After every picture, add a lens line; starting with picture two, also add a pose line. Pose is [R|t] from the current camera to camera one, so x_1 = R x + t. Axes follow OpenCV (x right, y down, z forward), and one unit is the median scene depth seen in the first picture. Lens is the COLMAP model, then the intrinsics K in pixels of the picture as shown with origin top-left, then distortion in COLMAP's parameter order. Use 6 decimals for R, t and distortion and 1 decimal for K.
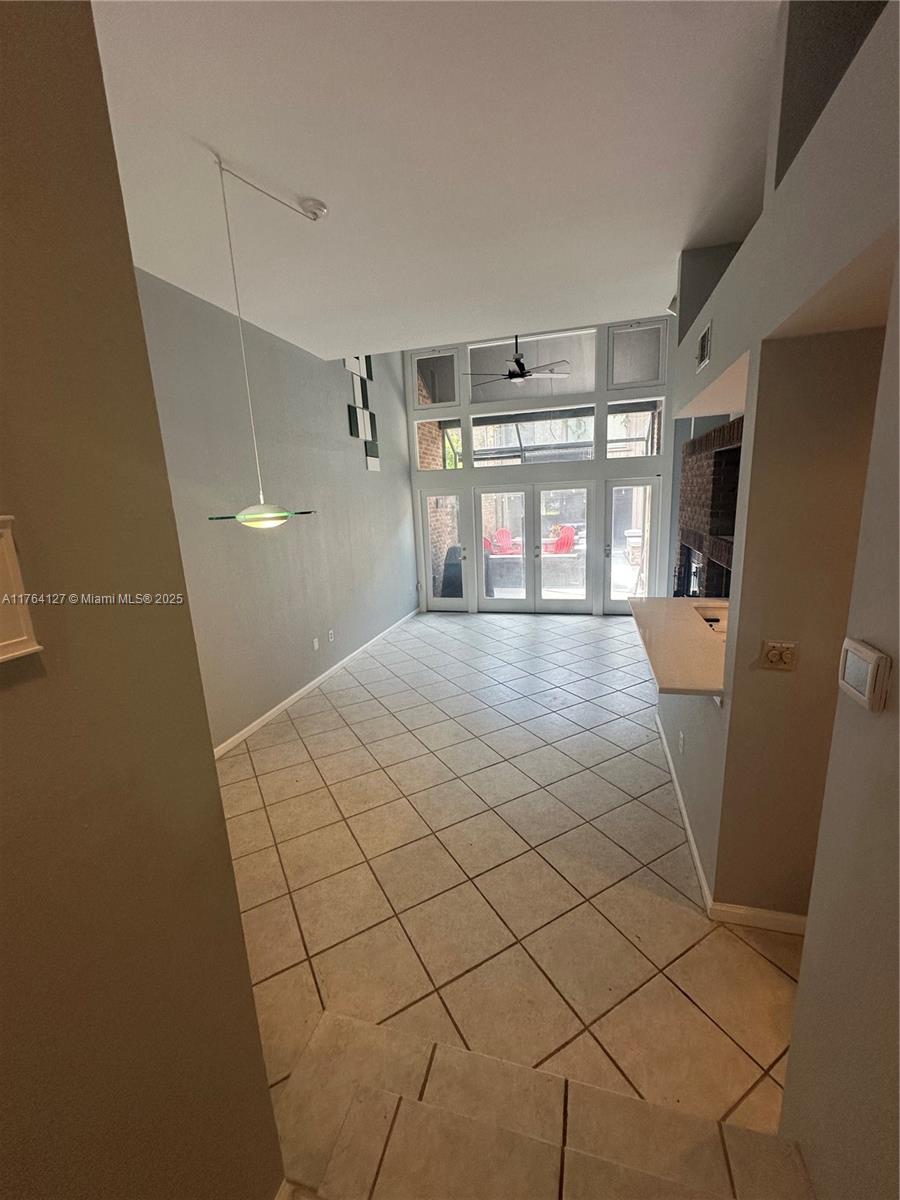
lens RADIAL K [[478.1, 0, 441.2], [0, 478.1, 603.6], [0, 0, 1]] dist [-0.004599, 0.001024]
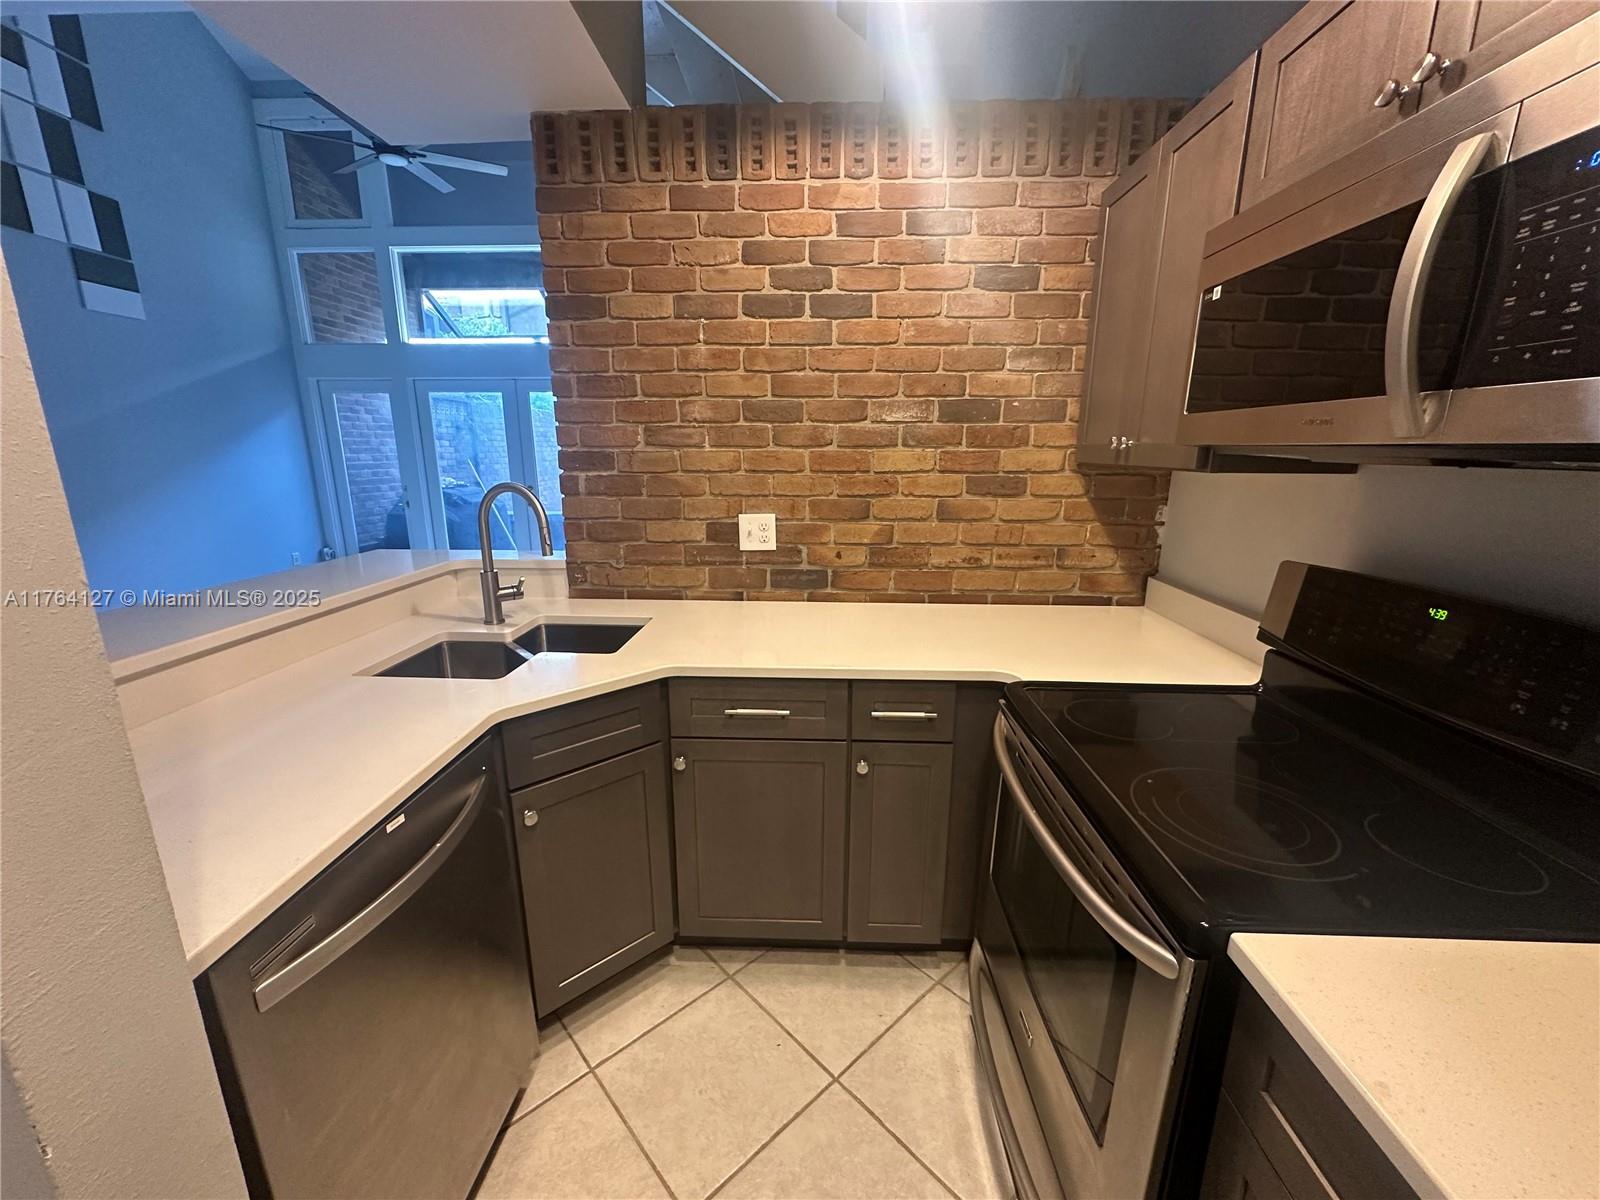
lens RADIAL K [[637.5, 0, 799.6], [0, 637.5, 593.9], [0, 0, 1]] dist [-0.004599, 0.001024]
pose [[0.967314, -0.006914, 0.253489, 0.325258], [0.006886, 0.999976, 0.000996, 0.015709], [-0.253490, 0.000782, 0.967338, 0.151830]]
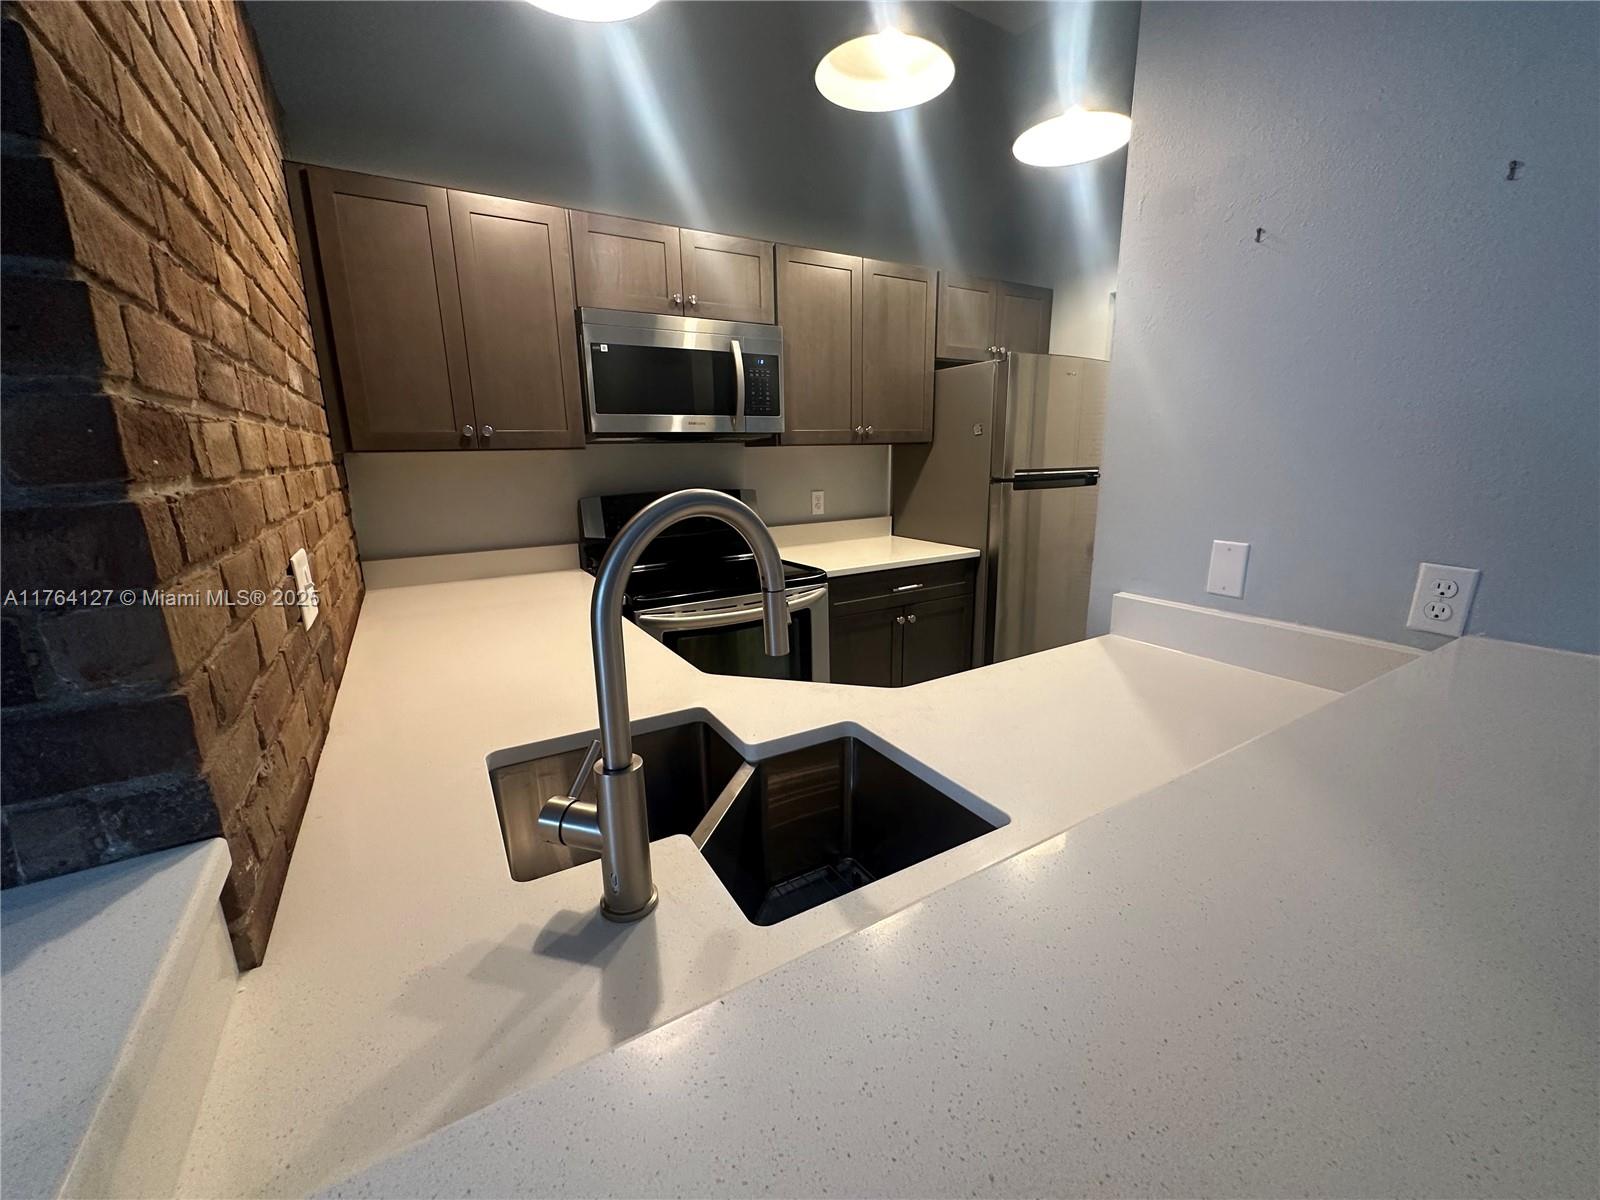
lens RADIAL K [[637.5, 0, 808.0], [0, 637.5, 605.4], [0, 0, 1]] dist [-0.004599, 0.001024]
pose [[-0.736783, -0.102238, 0.668355, 0.197083], [0.193973, 0.914987, 0.353797, -0.035248], [-0.647708, 0.390315, -0.654316, 0.447719]]
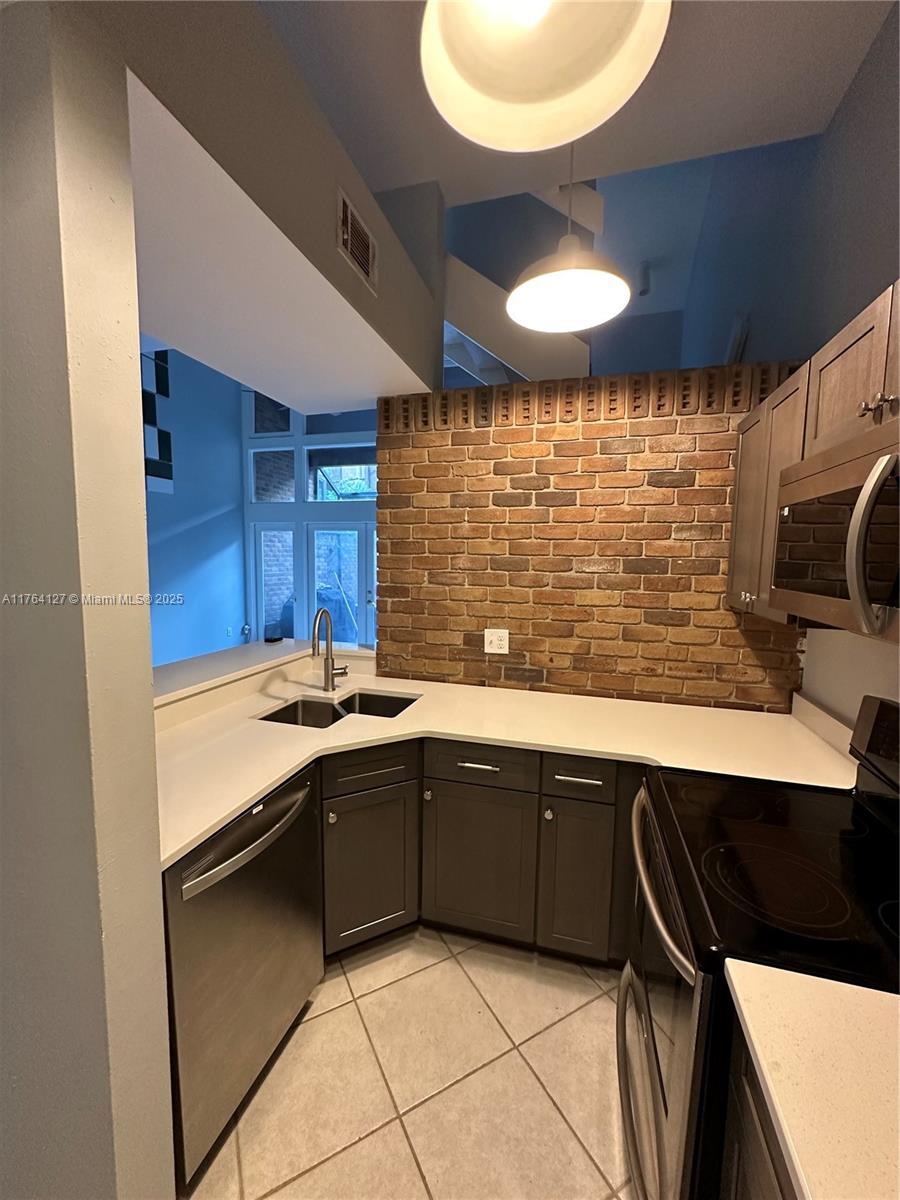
lens RADIAL K [[478.1, 0, 451.4], [0, 478.1, 595.9], [0, 0, 1]] dist [-0.004599, 0.001024]
pose [[0.997939, 0.061840, 0.017154, 0.341669], [-0.058899, 0.988706, -0.137806, 0.004157], [-0.025483, 0.136511, 0.990311, 0.110690]]
